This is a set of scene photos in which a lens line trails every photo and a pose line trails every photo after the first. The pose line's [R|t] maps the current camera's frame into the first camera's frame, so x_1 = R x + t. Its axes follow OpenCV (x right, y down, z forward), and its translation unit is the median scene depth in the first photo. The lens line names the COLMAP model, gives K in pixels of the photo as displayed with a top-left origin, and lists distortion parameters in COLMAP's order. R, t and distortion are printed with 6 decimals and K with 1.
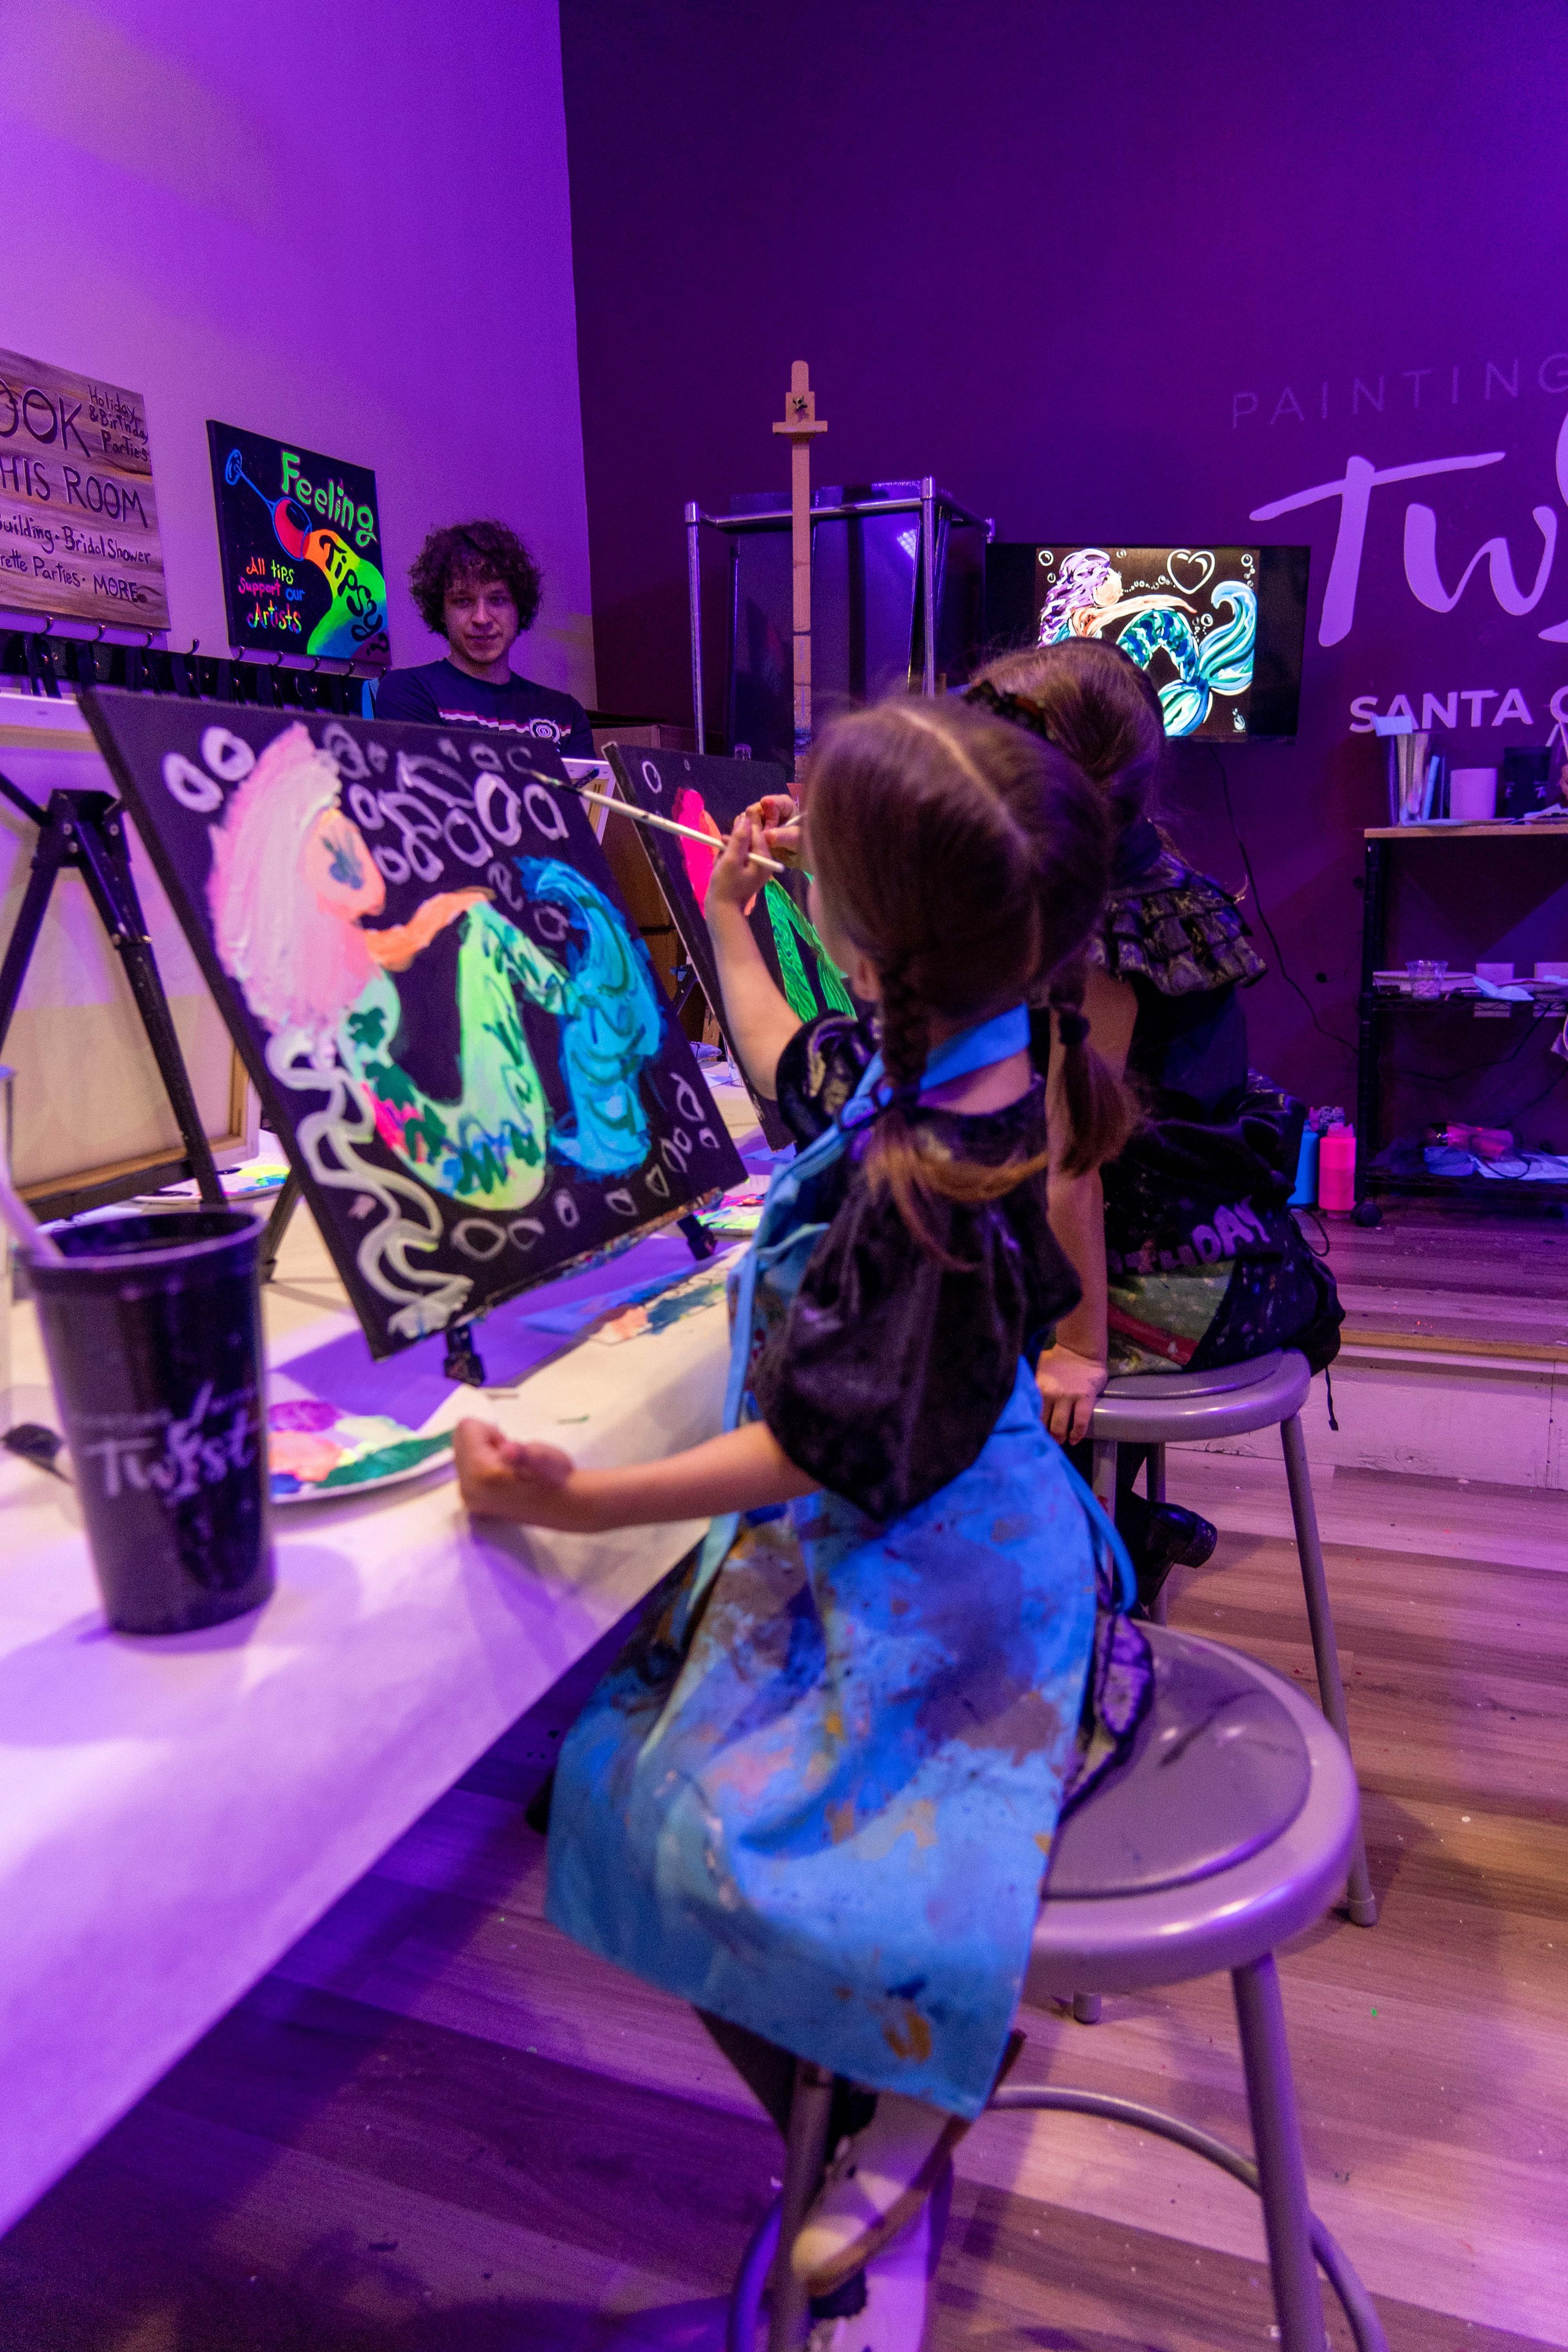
lens RADIAL K [[1581.5, 0, 777.0], [0, 1581.5, 1152.2], [0, 0, 1]] dist [-0.020494, -0.004090]
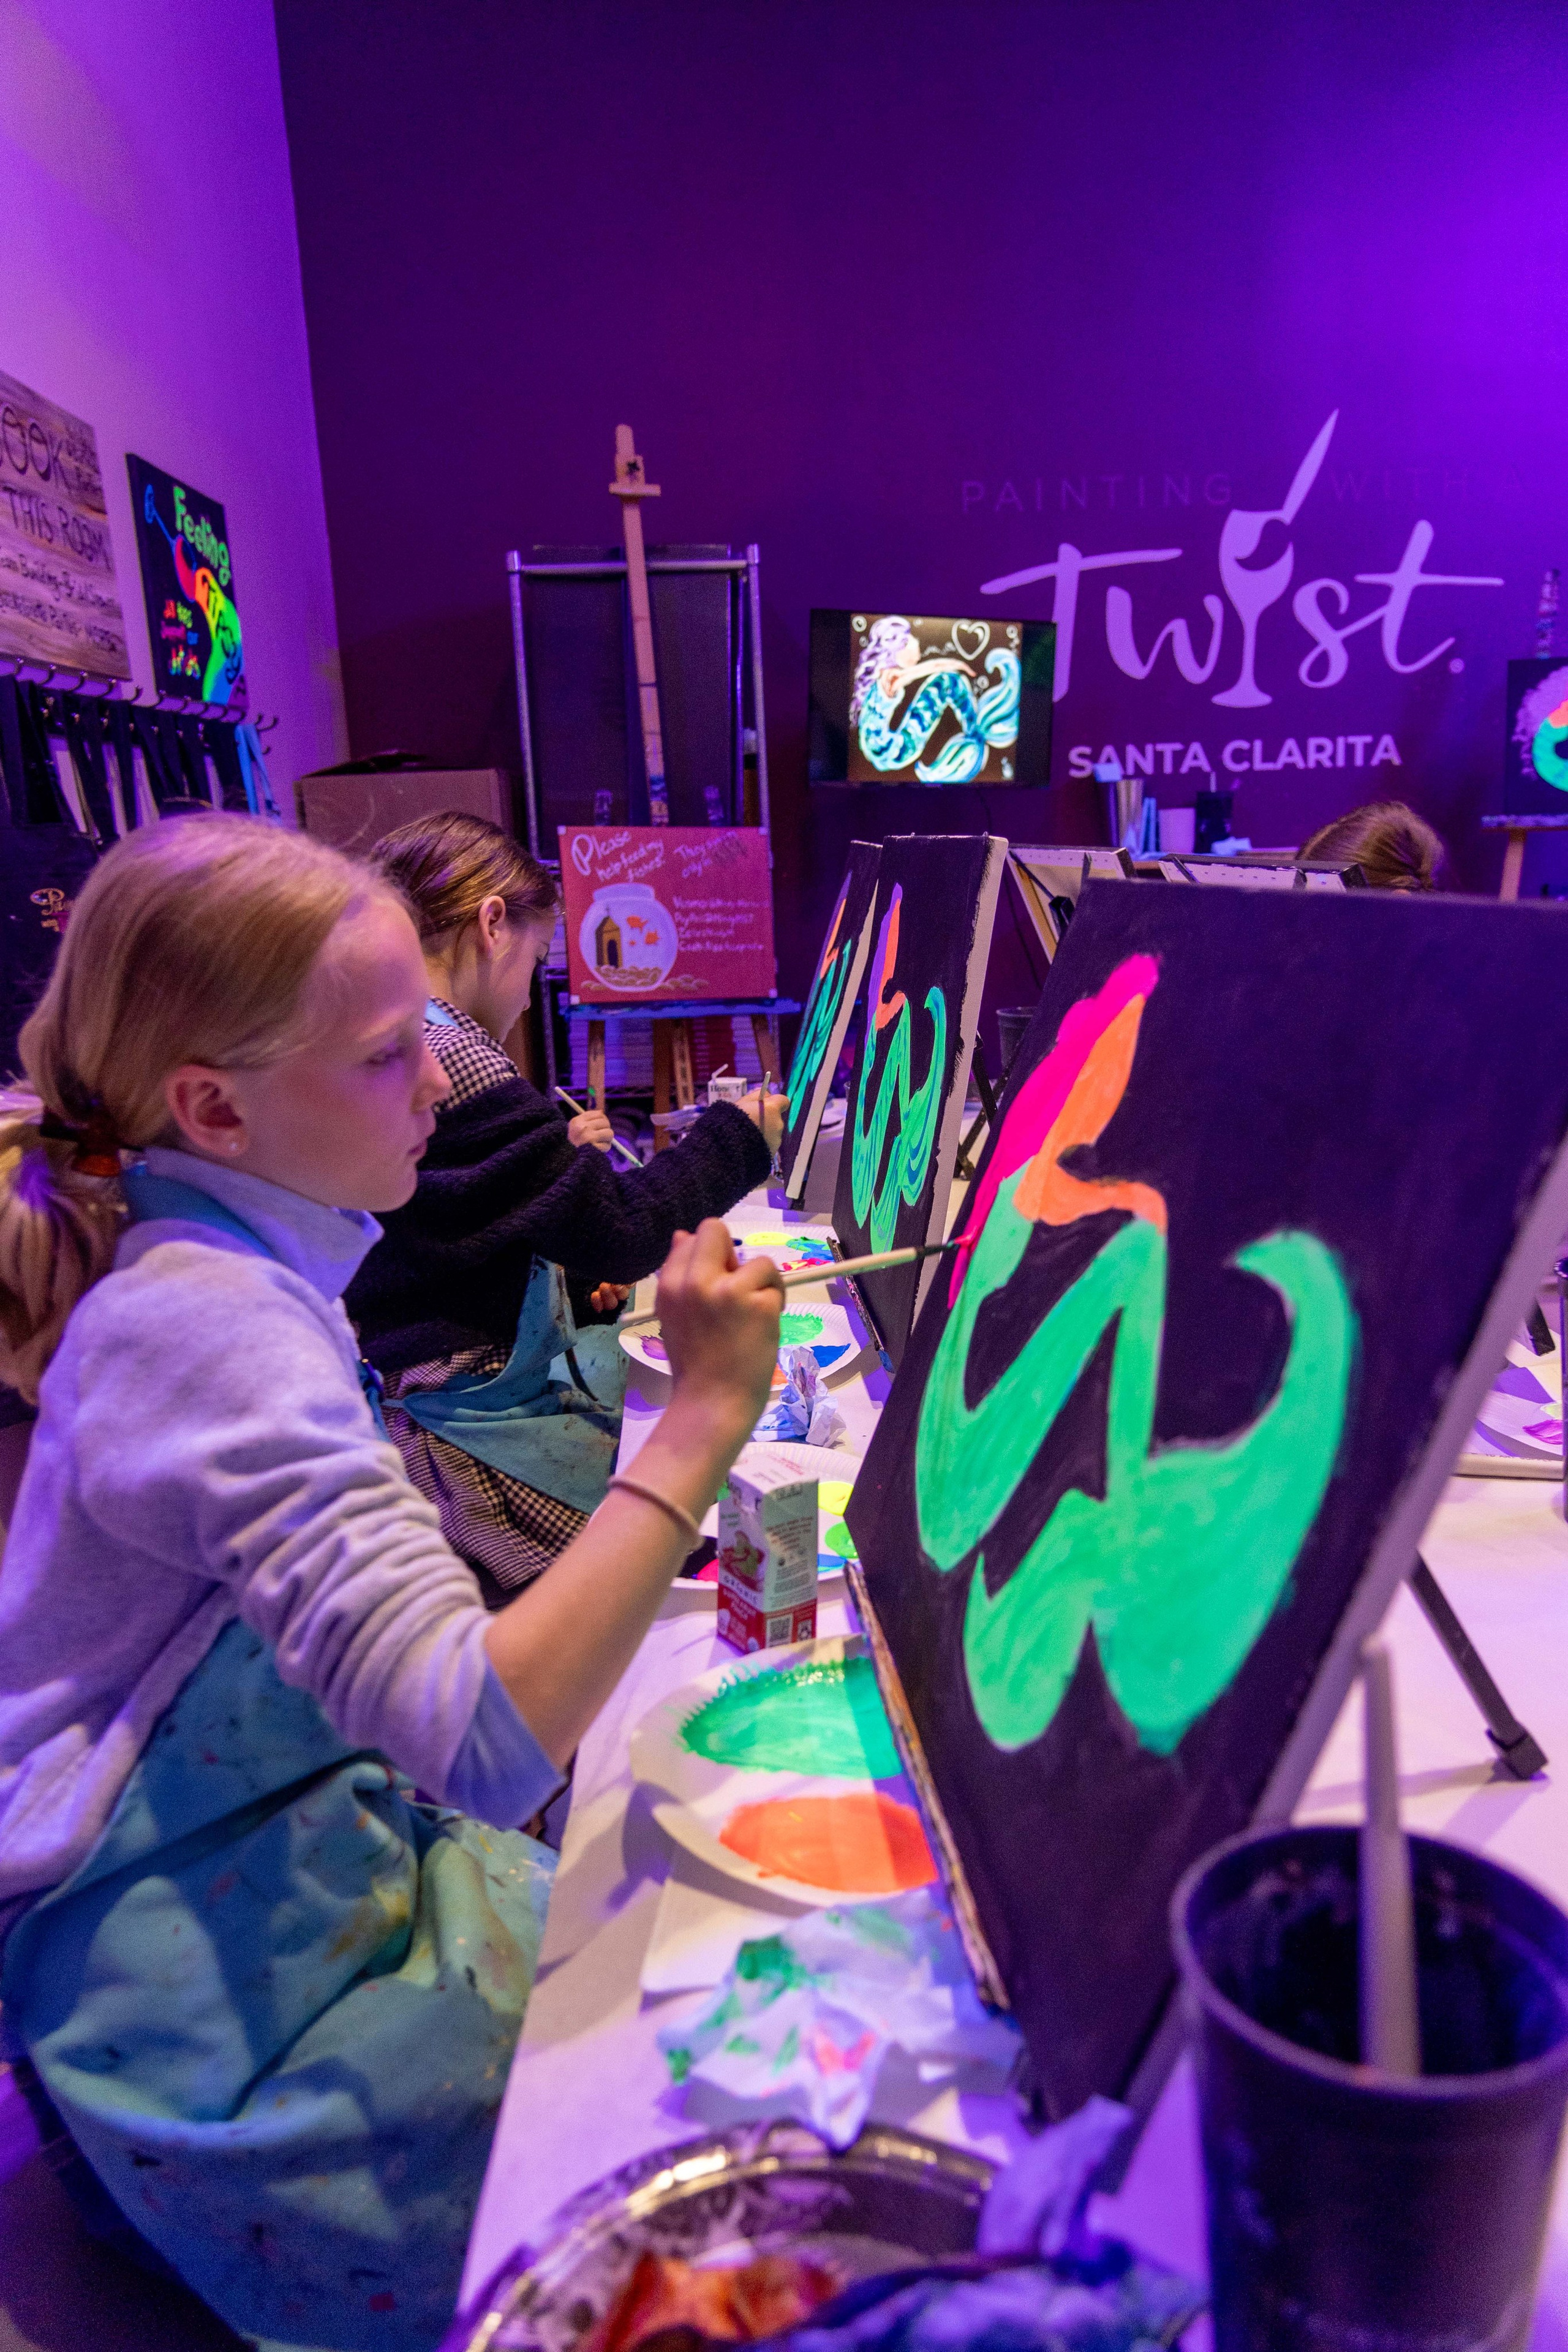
lens RADIAL K [[1581.5, 0, 756.6], [0, 1581.5, 1122.5], [0, 0, 1]] dist [-0.020494, -0.004090]
pose [[0.921444, -0.079979, 0.380190, -0.343564], [0.084815, 0.996389, 0.004047, -0.035967], [-0.379140, 0.028516, 0.924900, 0.005705]]
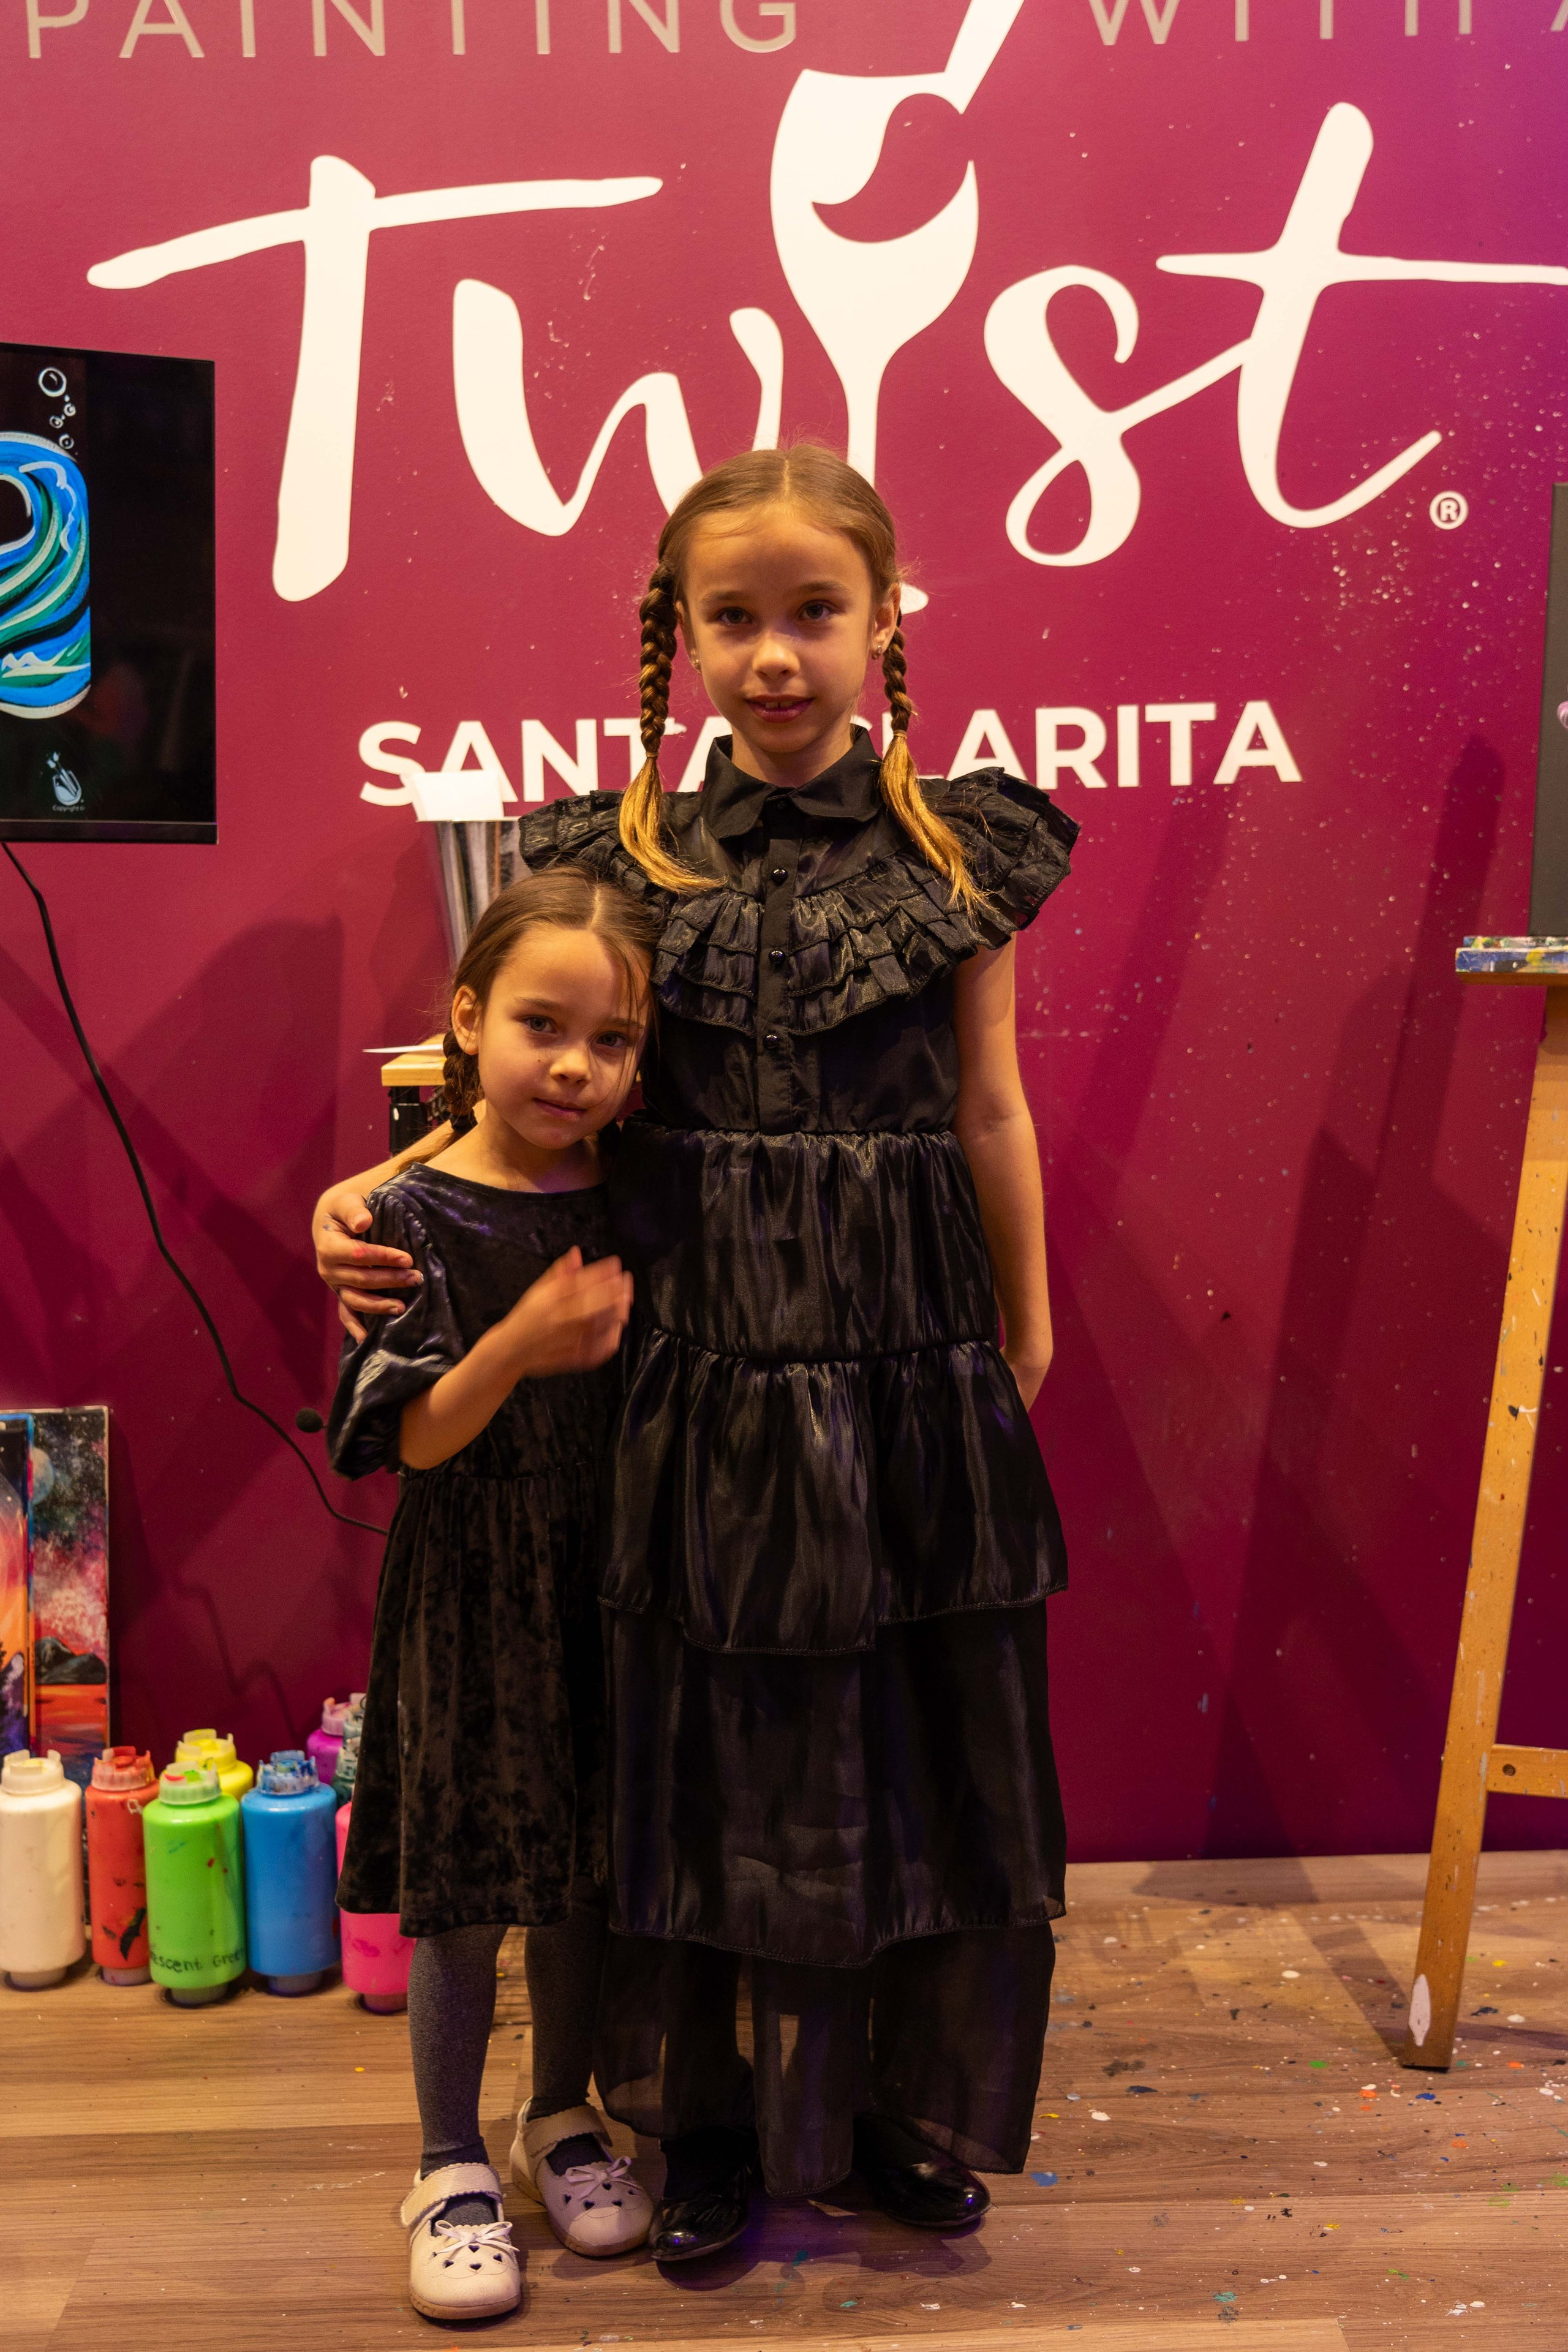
lens RADIAL K [[2801.7, 0, 791.8], [0, 2801.7, 1144.1], [0, 0, 1]] dist [0.059247, 0.000000]
pose [[0.917689, -0.036622, 0.395608, 0.180950], [0.070713, 0.994900, -0.071932, -0.122438], [-0.390956, 0.093986, 0.915598, 0.298030]]
